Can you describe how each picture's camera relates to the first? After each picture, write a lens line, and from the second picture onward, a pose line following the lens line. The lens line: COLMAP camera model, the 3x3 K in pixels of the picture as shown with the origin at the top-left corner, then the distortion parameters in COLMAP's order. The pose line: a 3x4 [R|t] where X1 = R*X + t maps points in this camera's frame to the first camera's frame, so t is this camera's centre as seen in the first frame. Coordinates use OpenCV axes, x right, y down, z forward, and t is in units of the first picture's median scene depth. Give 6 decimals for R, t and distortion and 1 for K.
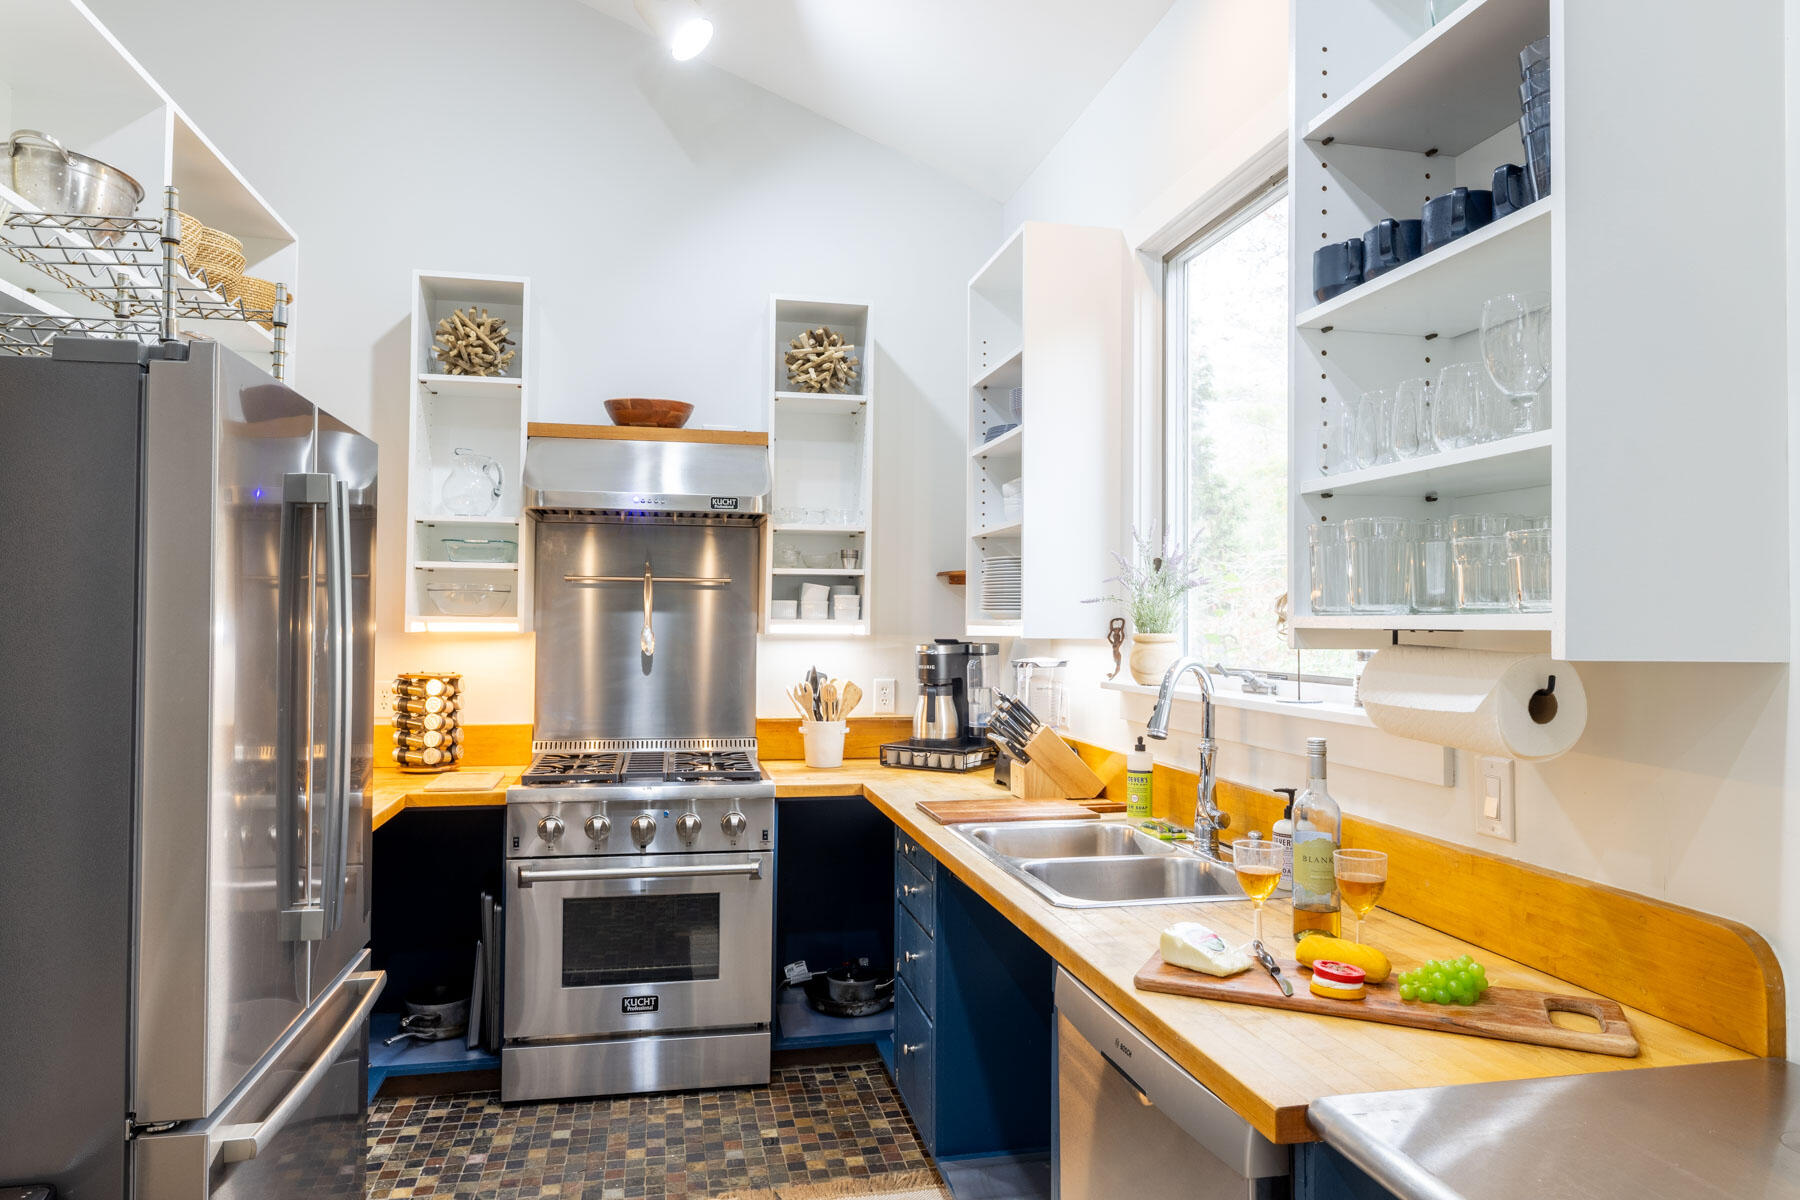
lens RADIAL K [[1170.7, 0, 900.0], [0, 1170.7, 601.5], [0, 0, 1]] dist [-0.000102, -0.000046]
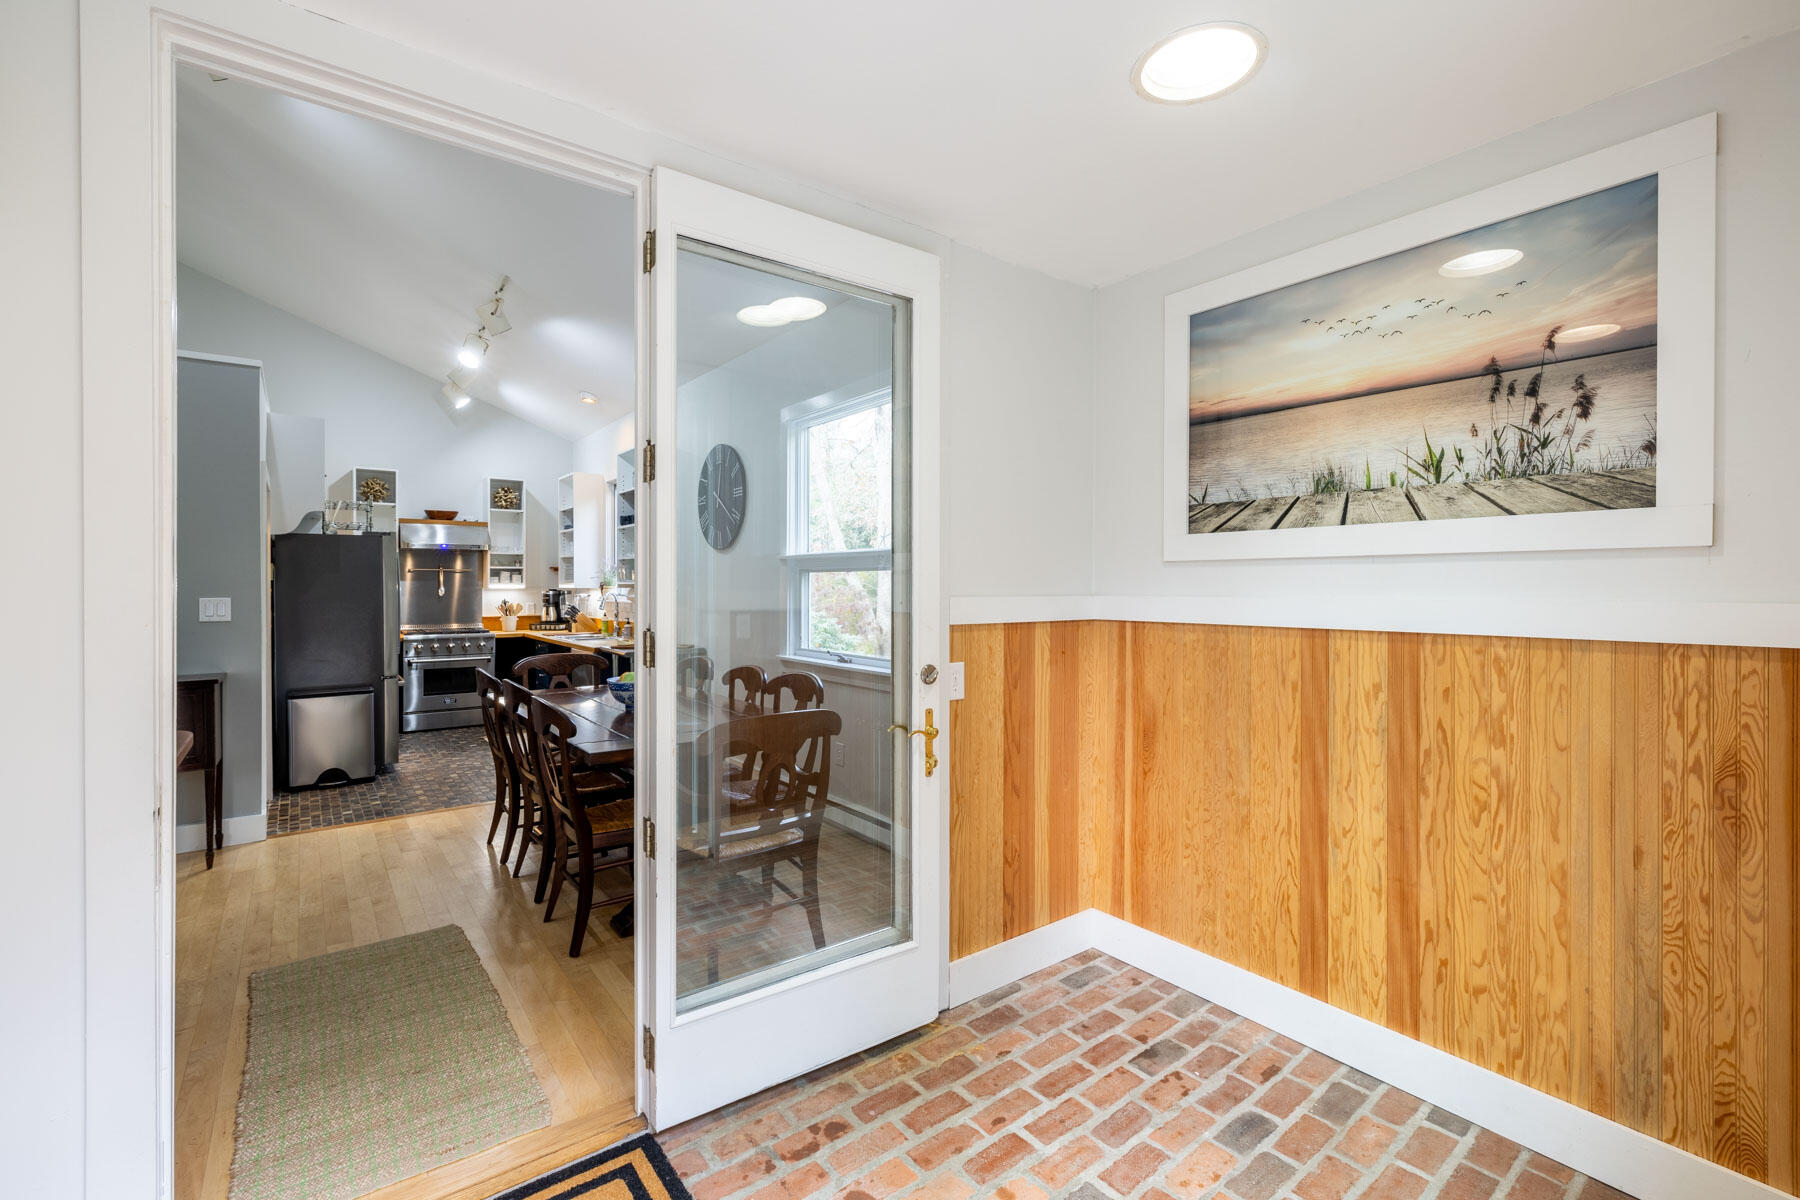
lens RADIAL K [[762.7, 0, 891.4], [0, 762.7, 587.5], [0, 0, 1]] dist [0.000153, 0.000178]
pose [[0.907329, -0.012318, 0.420240, 0.005025], [0.002023, 0.999687, 0.024934, -0.021150], [-0.420415, -0.021773, 0.907070, -1.237225]]
